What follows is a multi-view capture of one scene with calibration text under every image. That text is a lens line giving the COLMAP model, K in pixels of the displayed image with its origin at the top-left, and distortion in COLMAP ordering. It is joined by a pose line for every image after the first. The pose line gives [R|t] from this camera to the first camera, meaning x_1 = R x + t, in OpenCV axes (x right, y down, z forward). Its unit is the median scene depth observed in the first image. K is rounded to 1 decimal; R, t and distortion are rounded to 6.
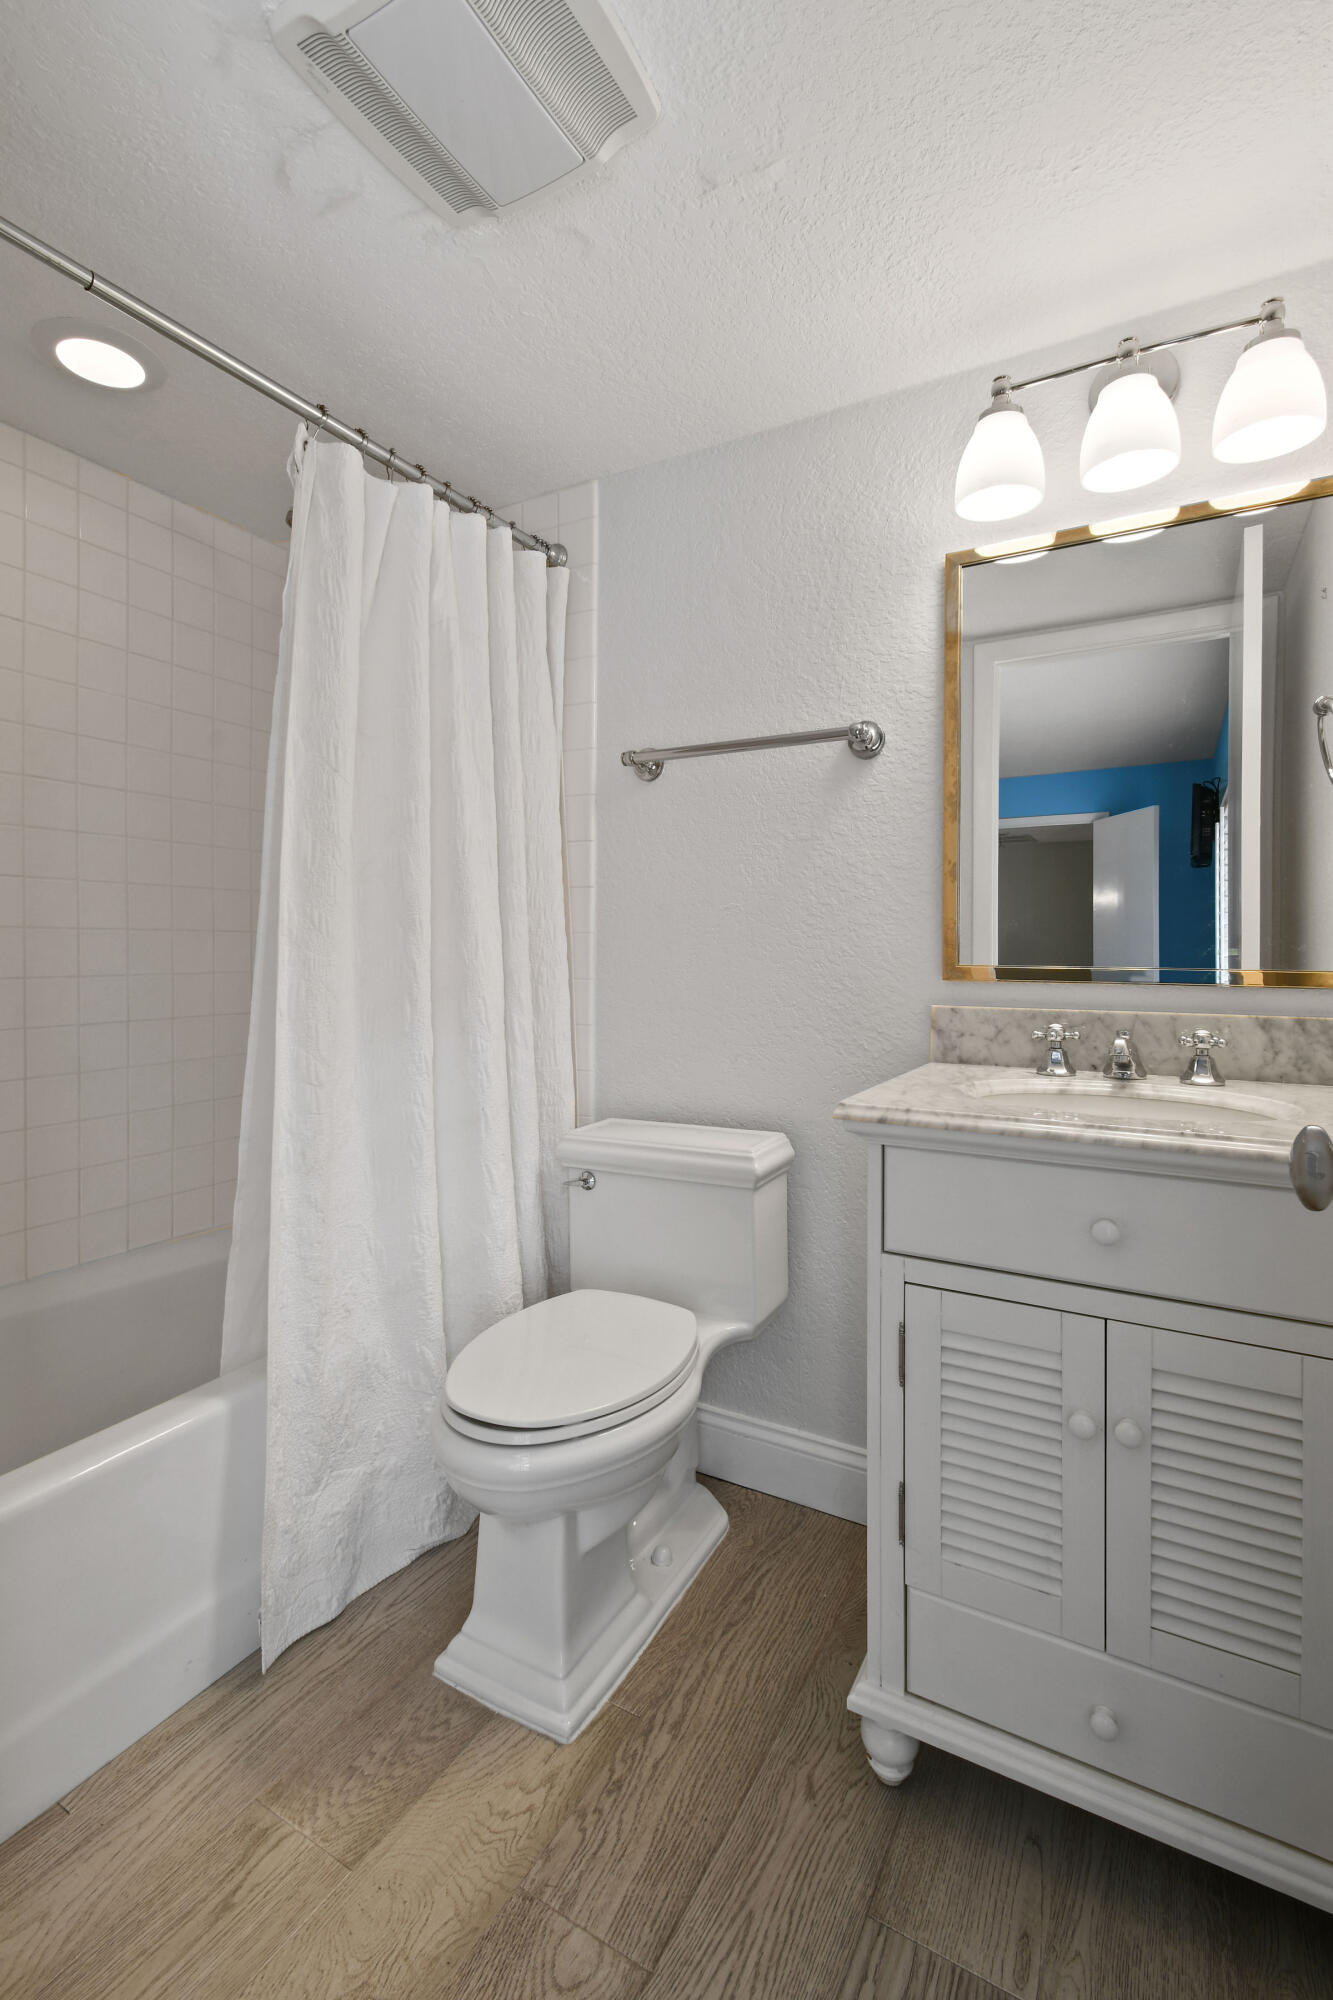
lens RADIAL K [[929.2, 0, 648.9], [0, 929.2, 969.6], [0, 0, 1]] dist [0.000539, 0.000301]
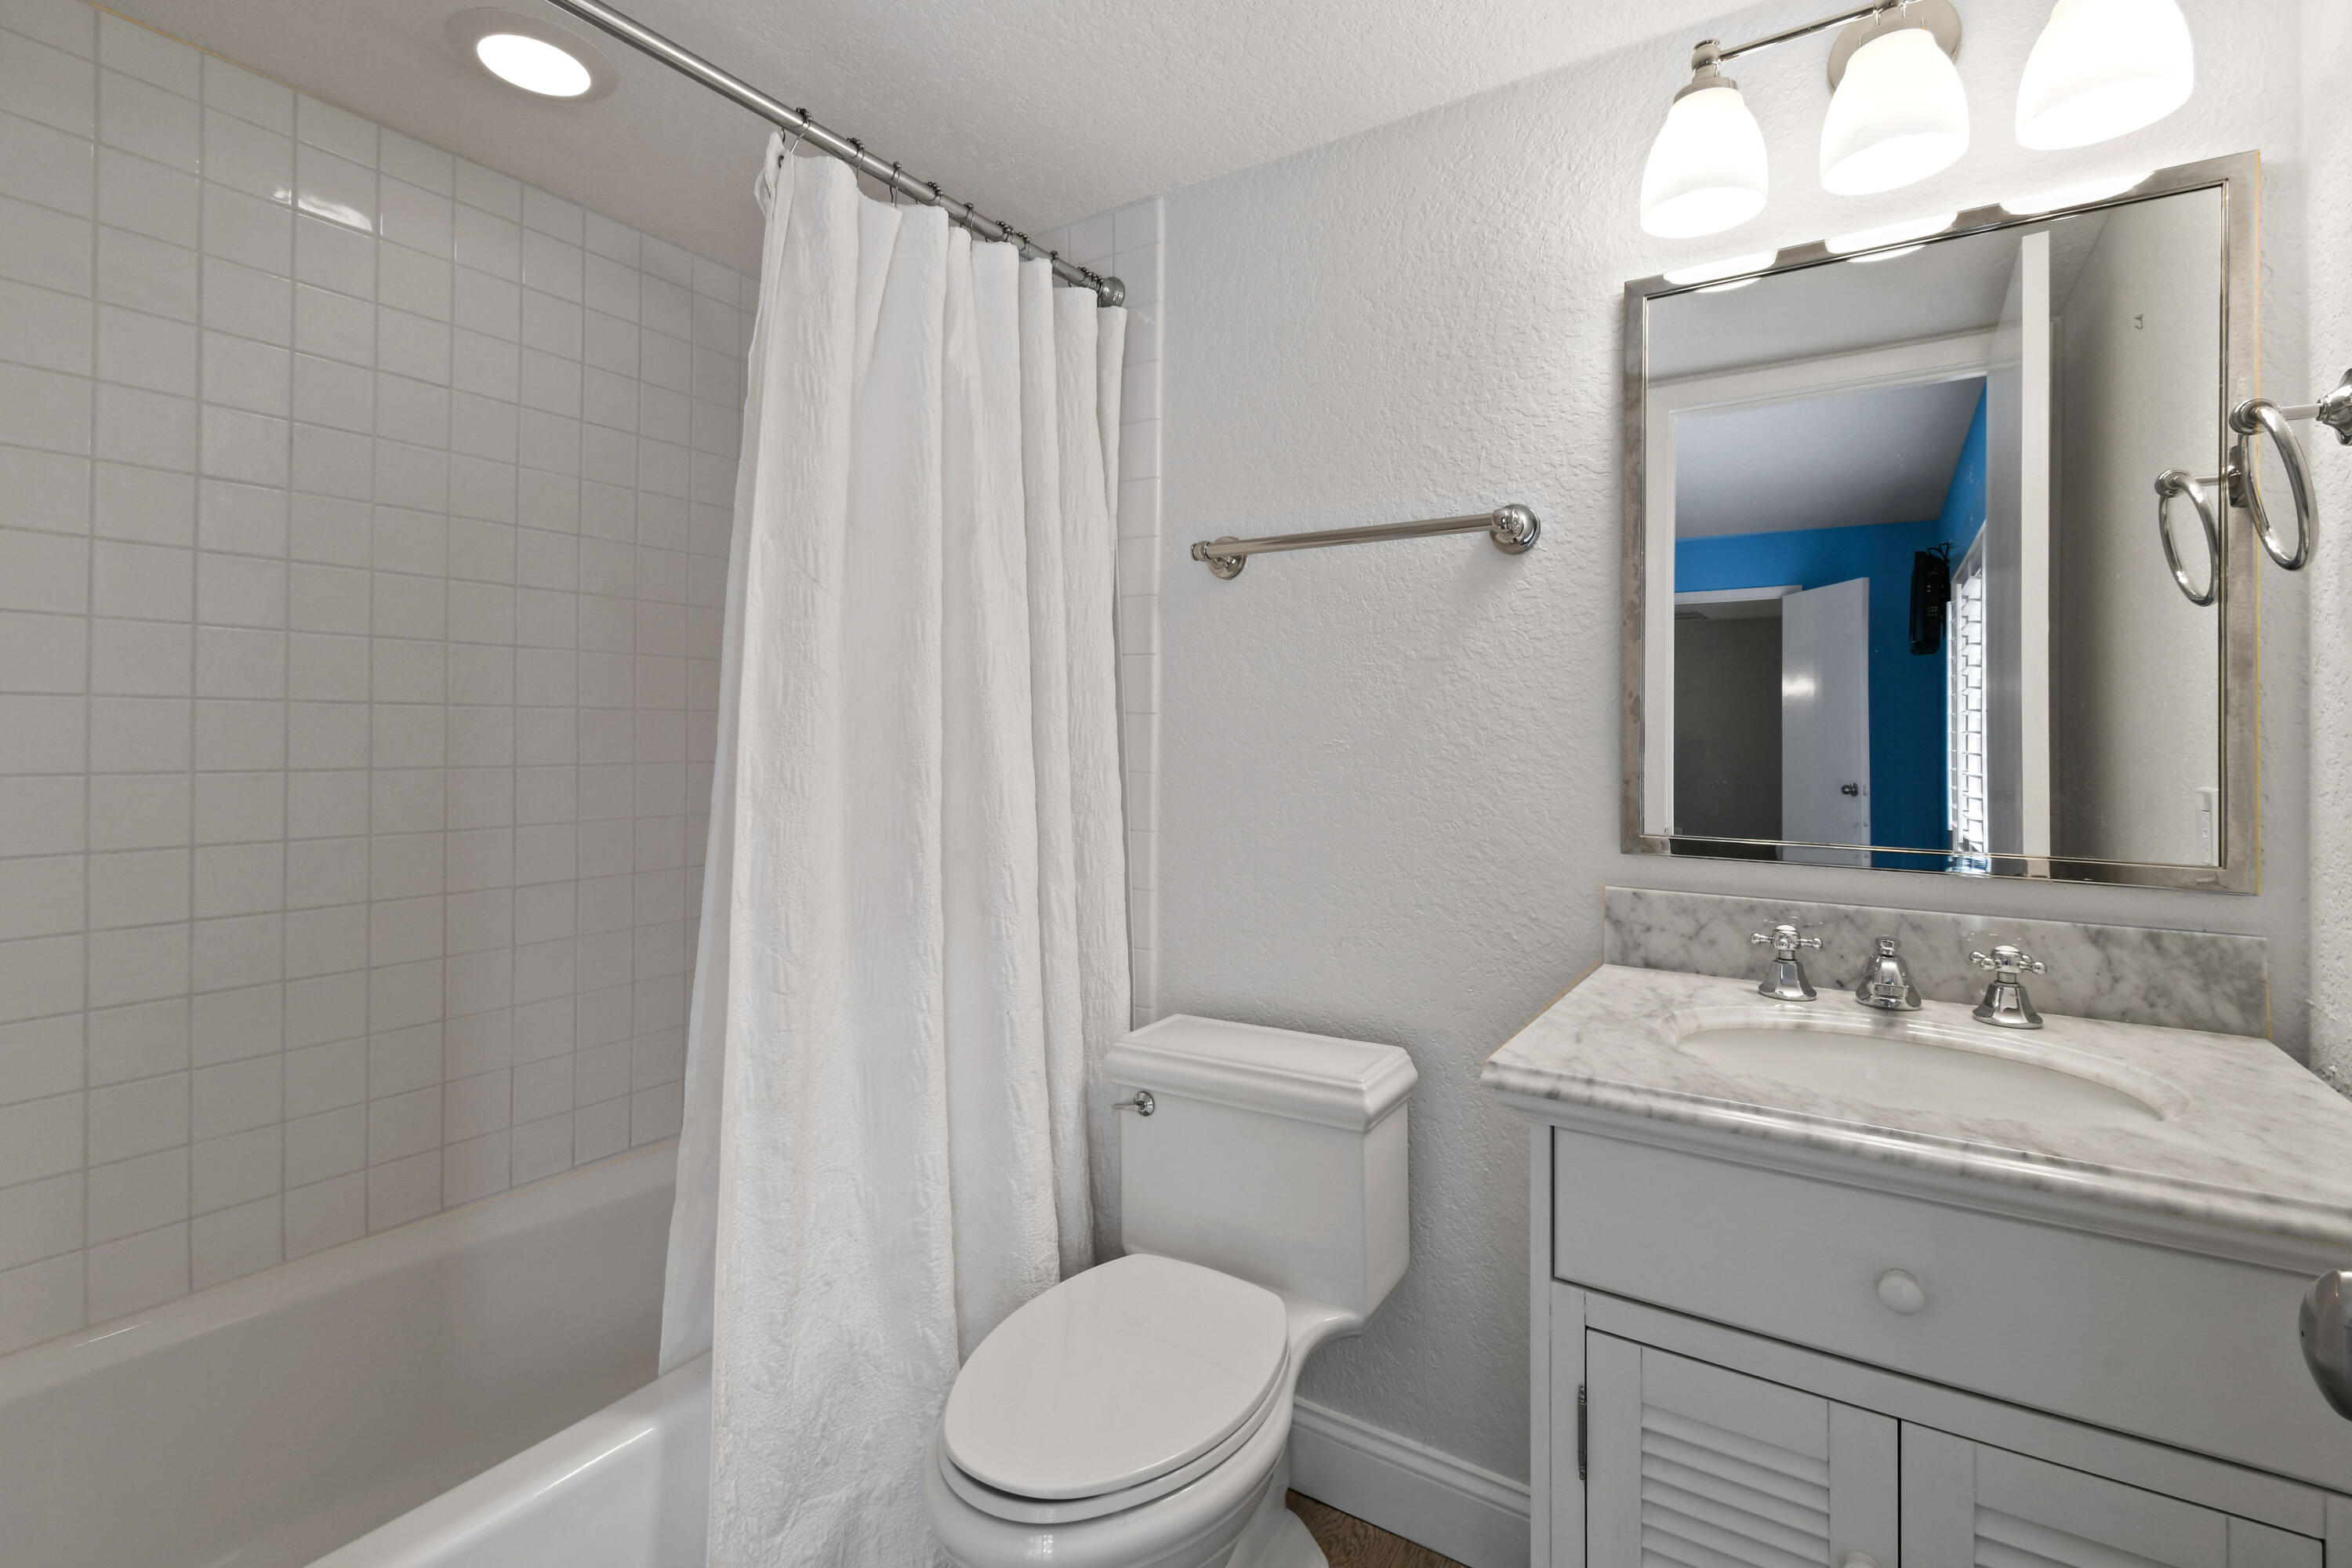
lens RADIAL K [[1079.7, 0, 1173.3], [0, 1079.7, 740.2], [0, 0, 1]] dist [0.003584, -0.000147]
pose [[0.998380, 0.002843, -0.056826, 0.008157], [-0.003778, 0.999859, -0.016362, -0.063408], [0.056771, 0.016550, 0.998250, 0.118313]]
